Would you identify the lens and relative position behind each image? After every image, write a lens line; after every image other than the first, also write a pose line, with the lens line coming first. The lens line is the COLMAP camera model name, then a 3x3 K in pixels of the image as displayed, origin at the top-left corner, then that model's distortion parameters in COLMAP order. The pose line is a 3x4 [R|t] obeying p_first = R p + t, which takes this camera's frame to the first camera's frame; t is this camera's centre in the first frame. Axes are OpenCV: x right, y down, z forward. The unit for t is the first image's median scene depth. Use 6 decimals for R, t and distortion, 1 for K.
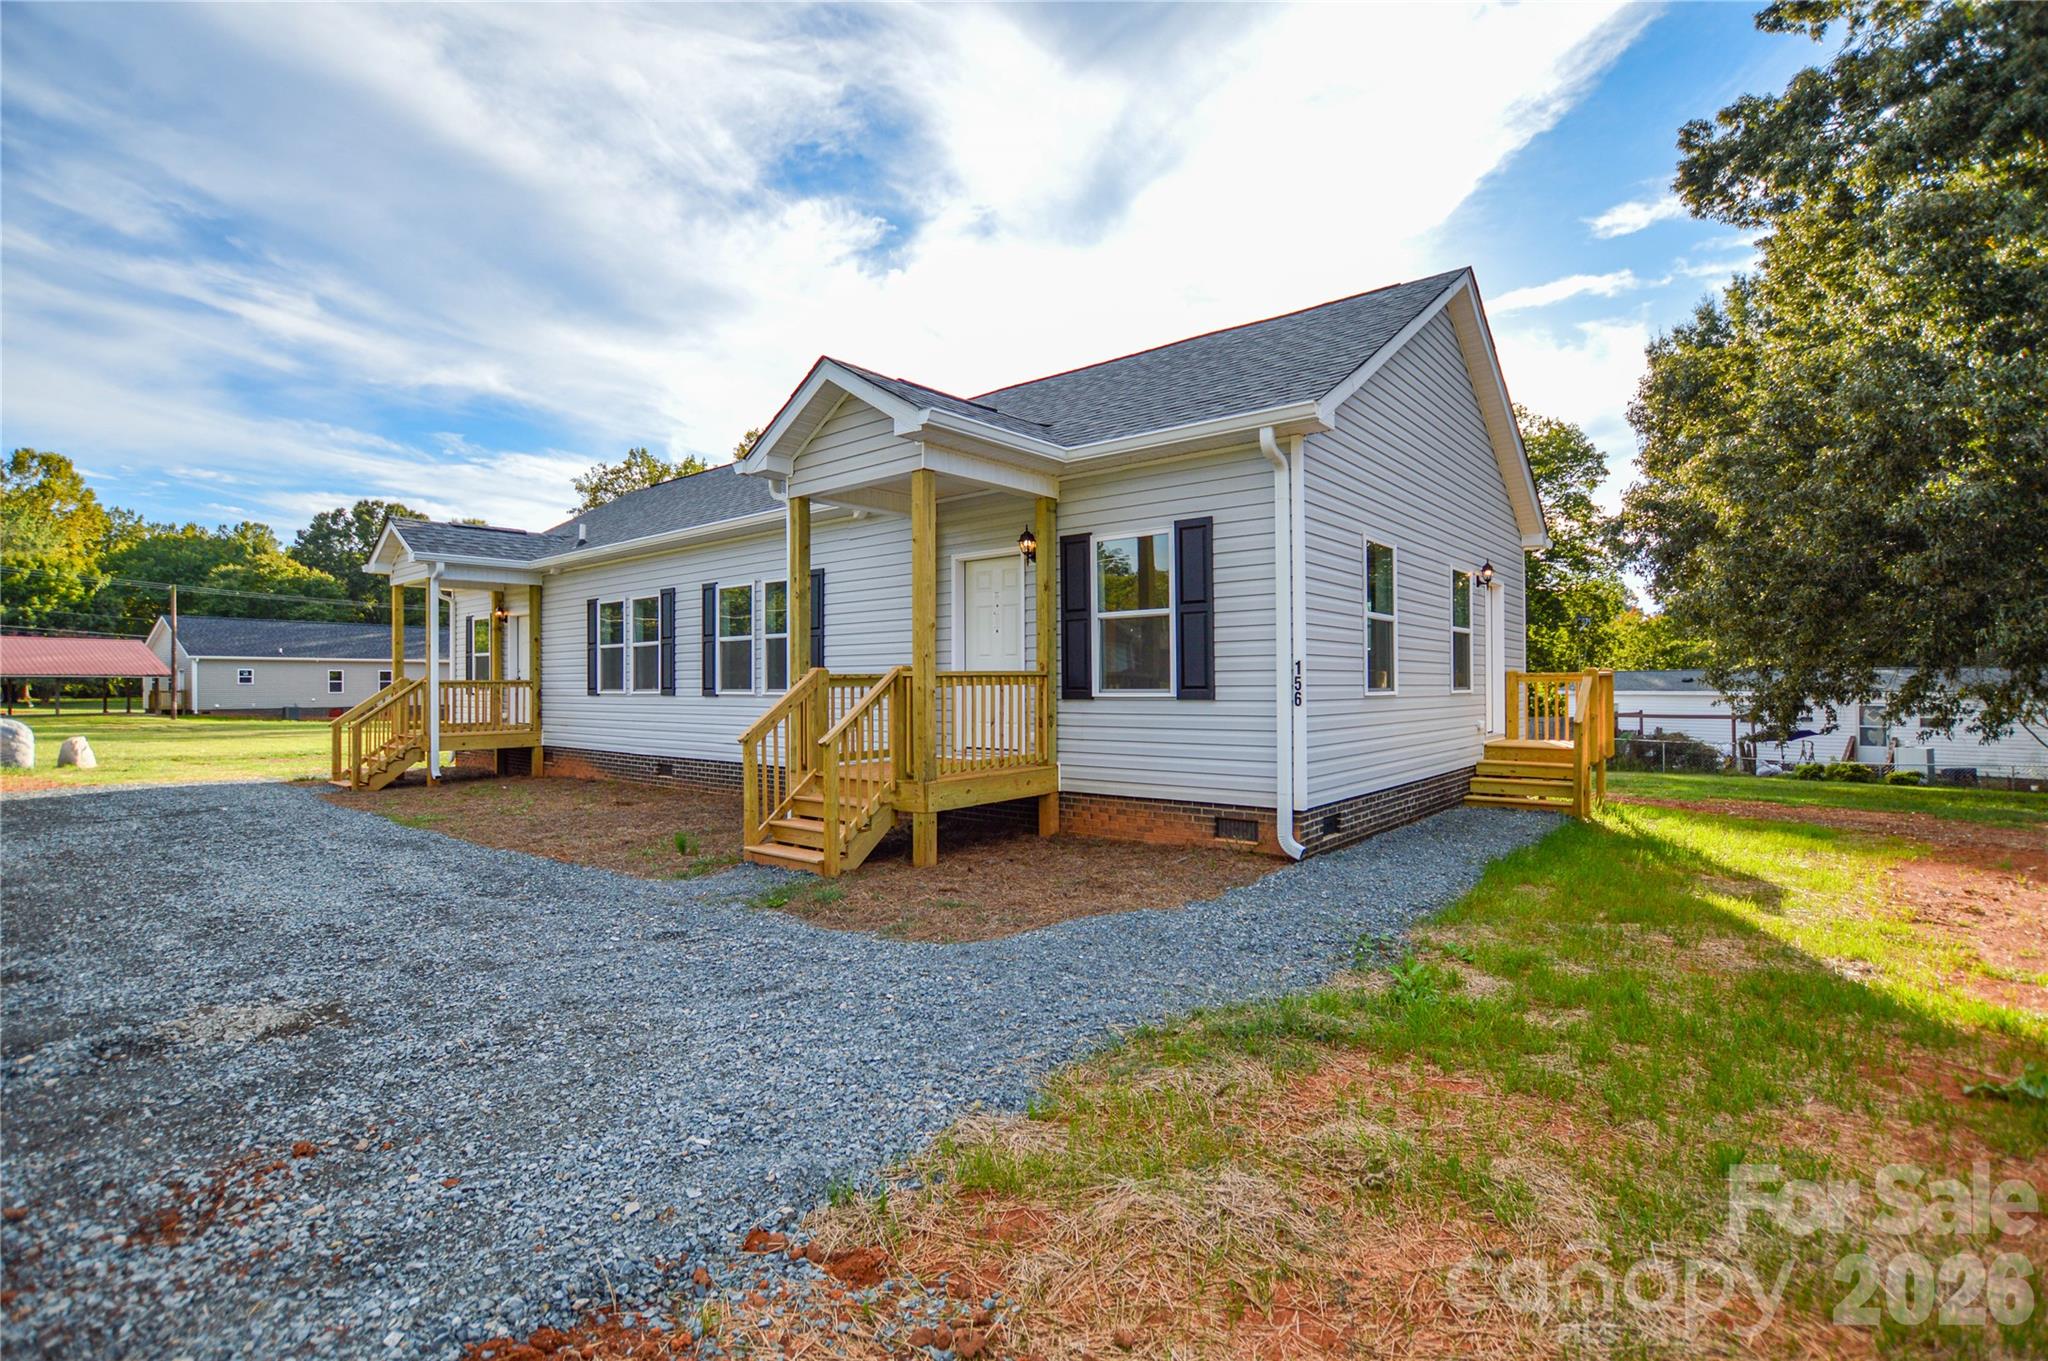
lens RADIAL K [[939.5, 0, 1038.2], [0, 939.5, 681.7], [0, 0, 1]] dist [-0.019951, -0.000423]
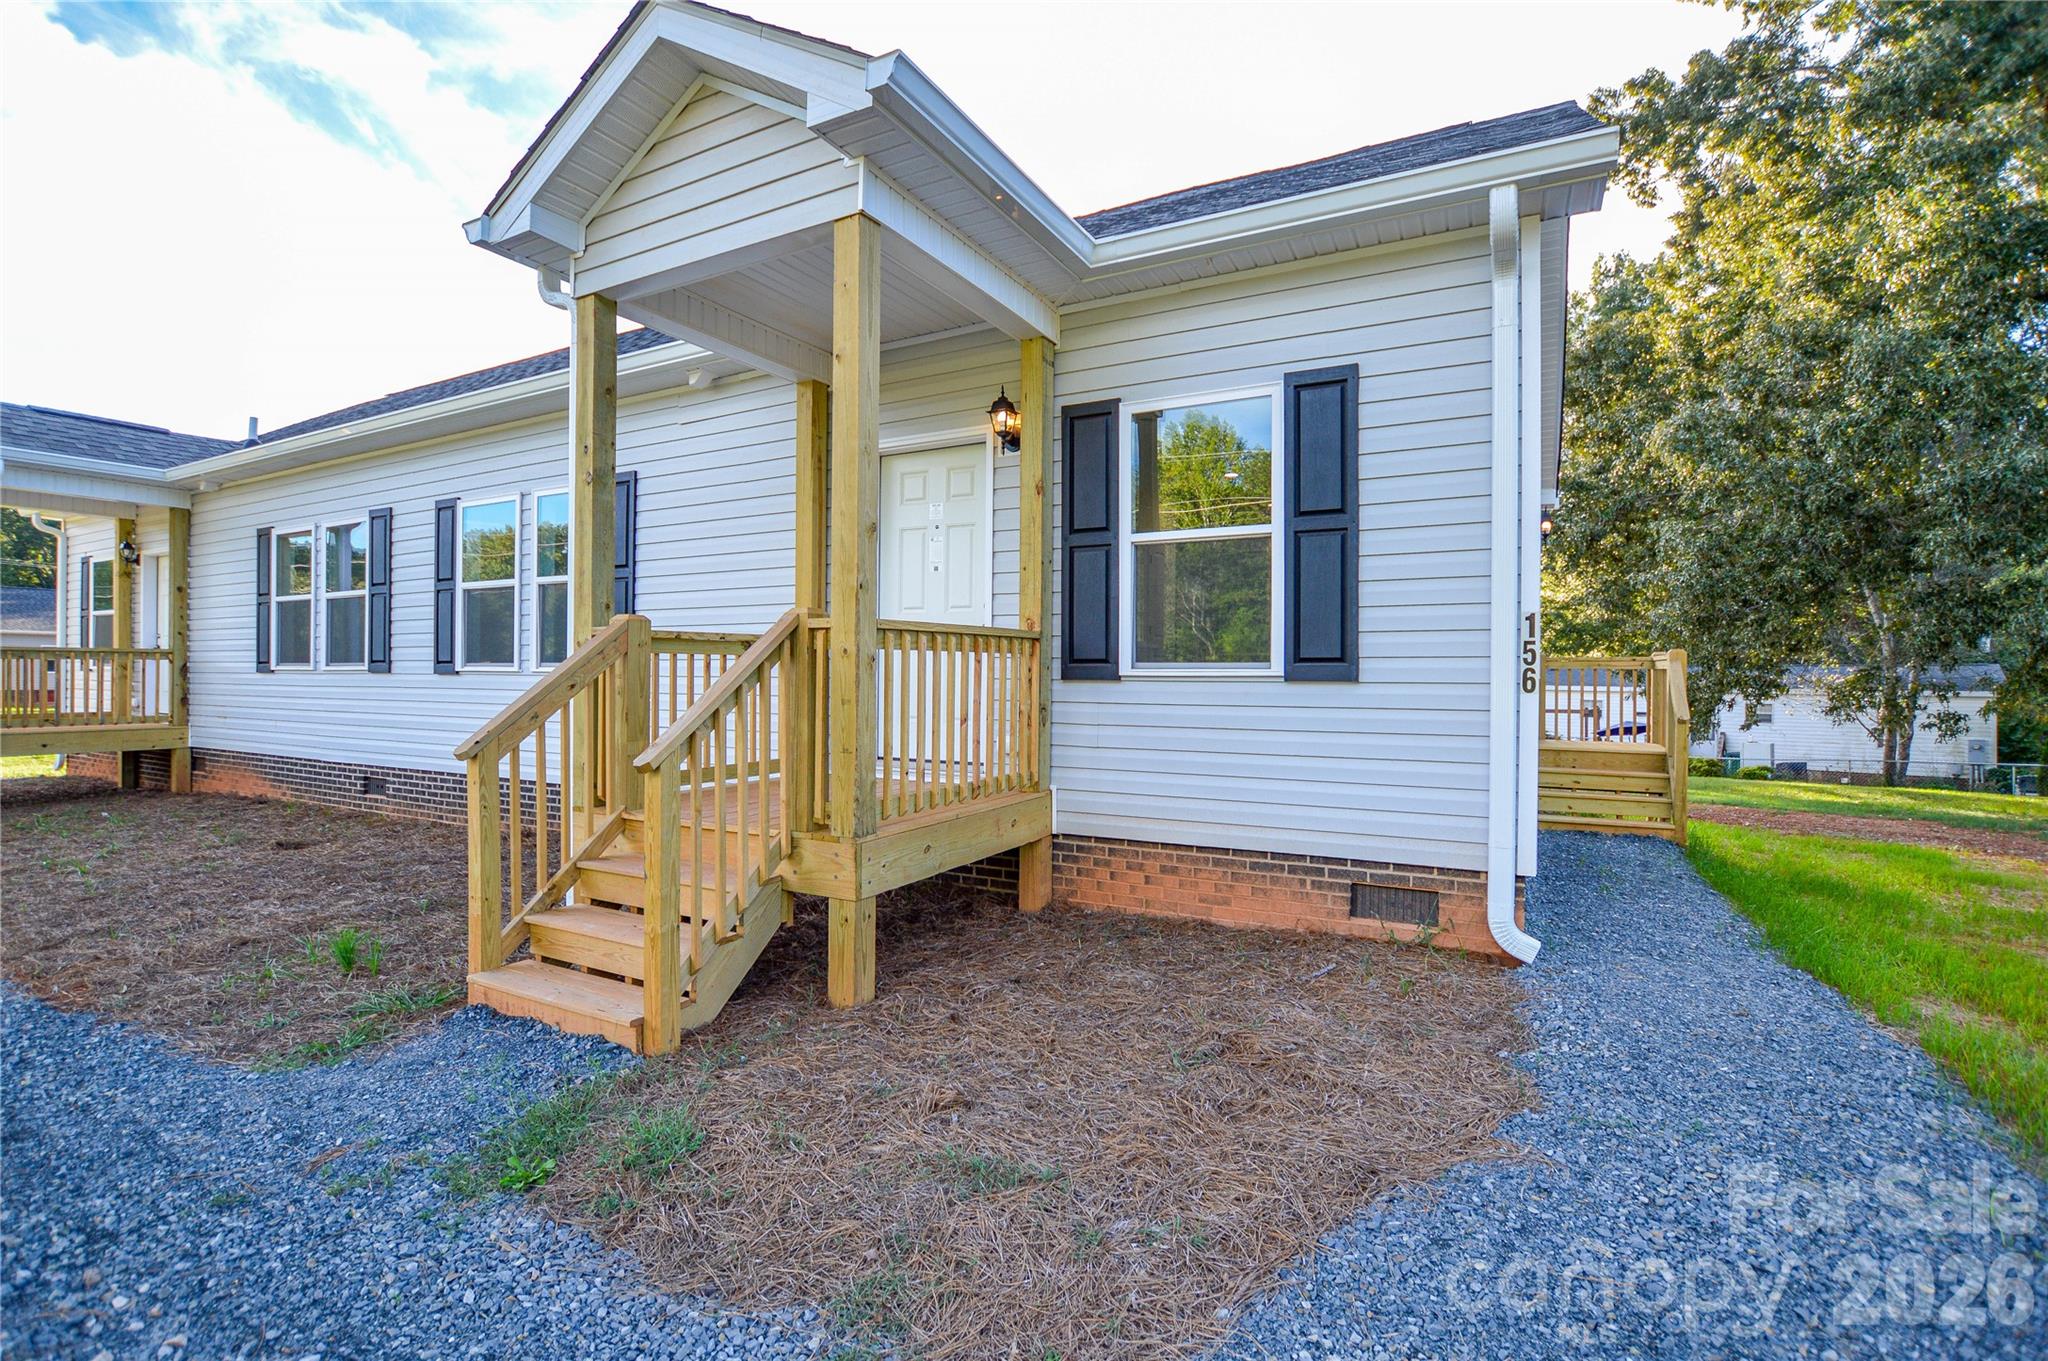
lens RADIAL K [[939.5, 0, 1038.2], [0, 939.5, 681.7], [0, 0, 1]] dist [-0.019951, -0.000423]
pose [[0.981586, 0.009853, 0.190765, -0.104042], [-0.011868, 0.999885, 0.009426, 0.014662], [-0.190650, -0.011516, 0.981590, 0.420868]]
